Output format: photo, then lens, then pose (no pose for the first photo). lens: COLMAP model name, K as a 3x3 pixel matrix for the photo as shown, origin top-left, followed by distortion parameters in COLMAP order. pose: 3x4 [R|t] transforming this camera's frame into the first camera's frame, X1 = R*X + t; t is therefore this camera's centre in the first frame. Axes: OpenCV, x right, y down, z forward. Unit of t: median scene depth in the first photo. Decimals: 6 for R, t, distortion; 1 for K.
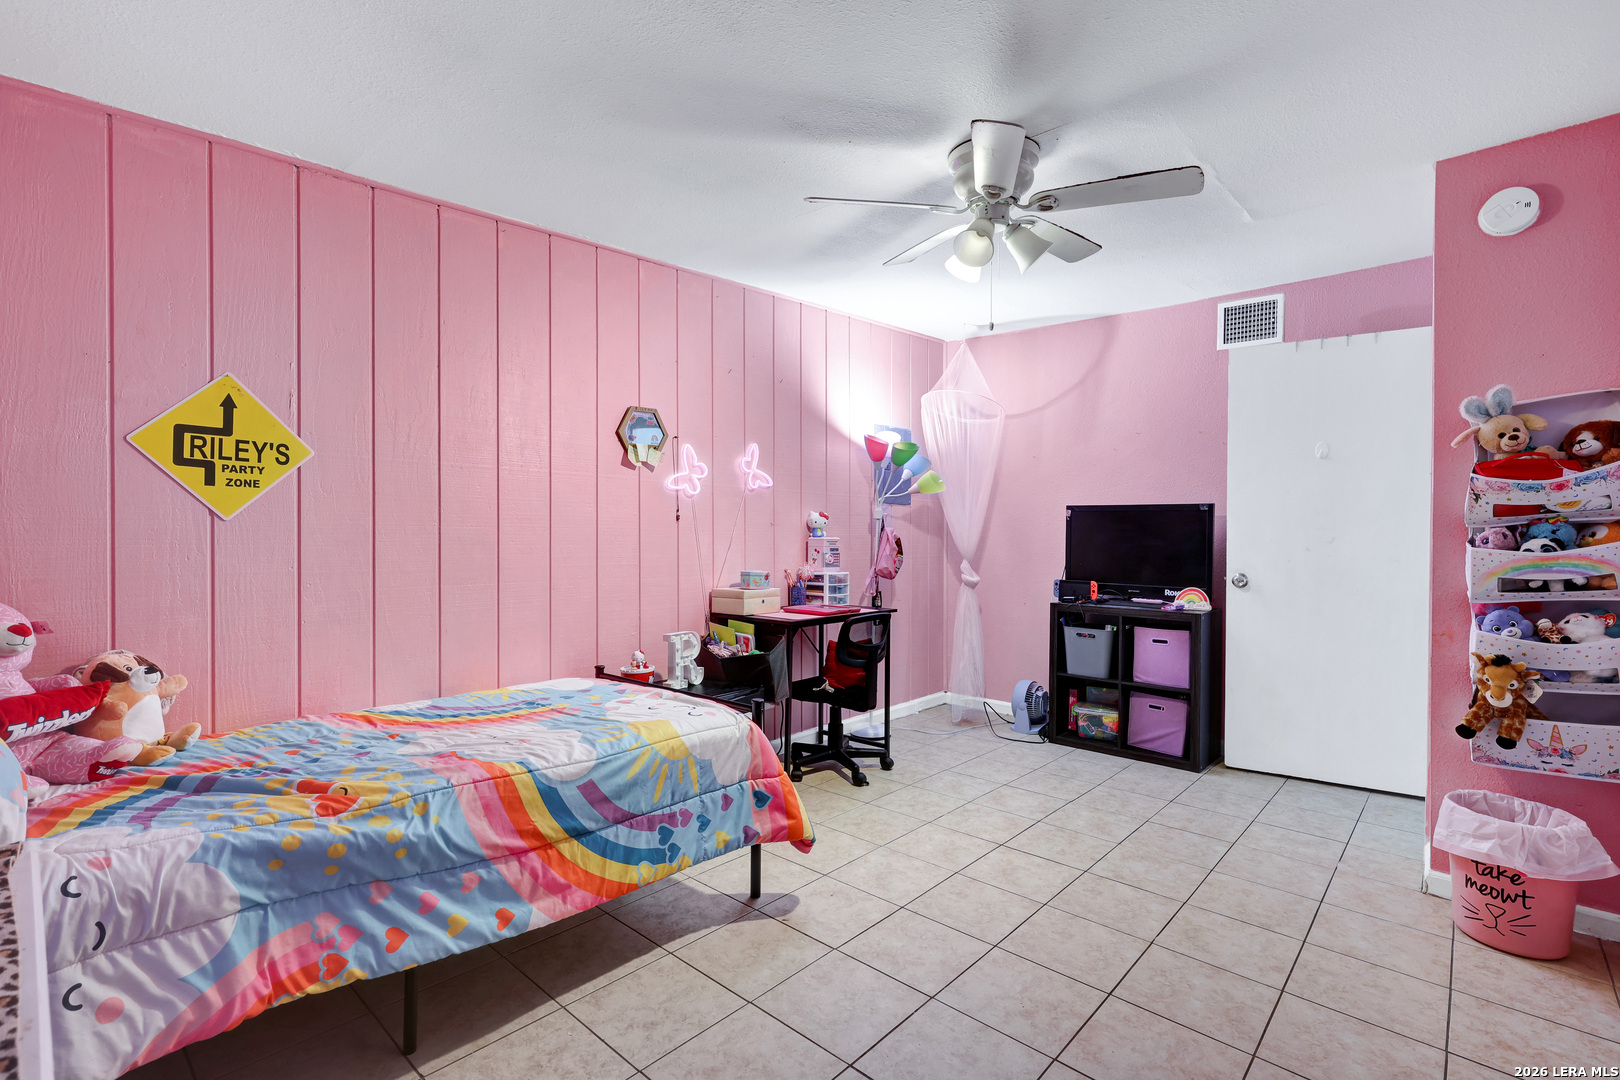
lens RADIAL K [[748.7, 0, 809.4], [0, 748.7, 540.8], [0, 0, 1]] dist [-0.000888, 0.000075]
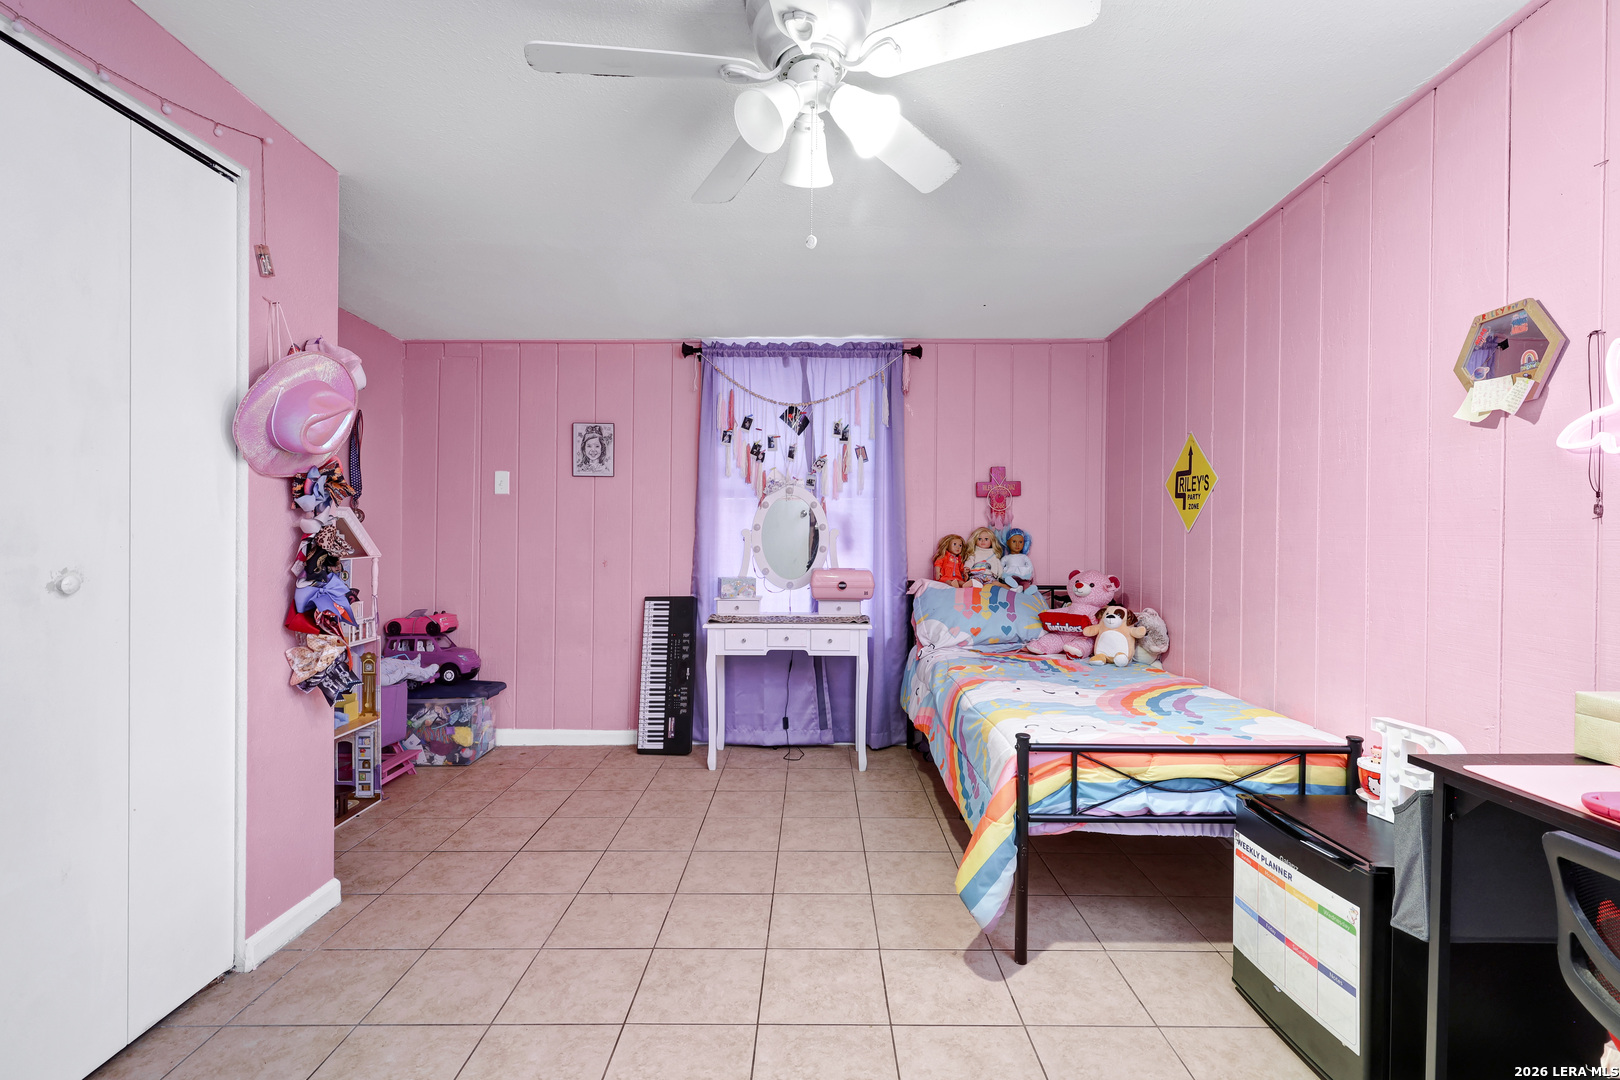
lens RADIAL K [[748.7, 0, 812.8], [0, 748.7, 539.7], [0, 0, 1]] dist [-0.000888, 0.000075]
pose [[-0.747913, -0.003706, -0.663786, 0.743712], [-0.012920, 0.999876, 0.008976, -0.017669], [0.663671, 0.015289, -0.747869, 1.617746]]
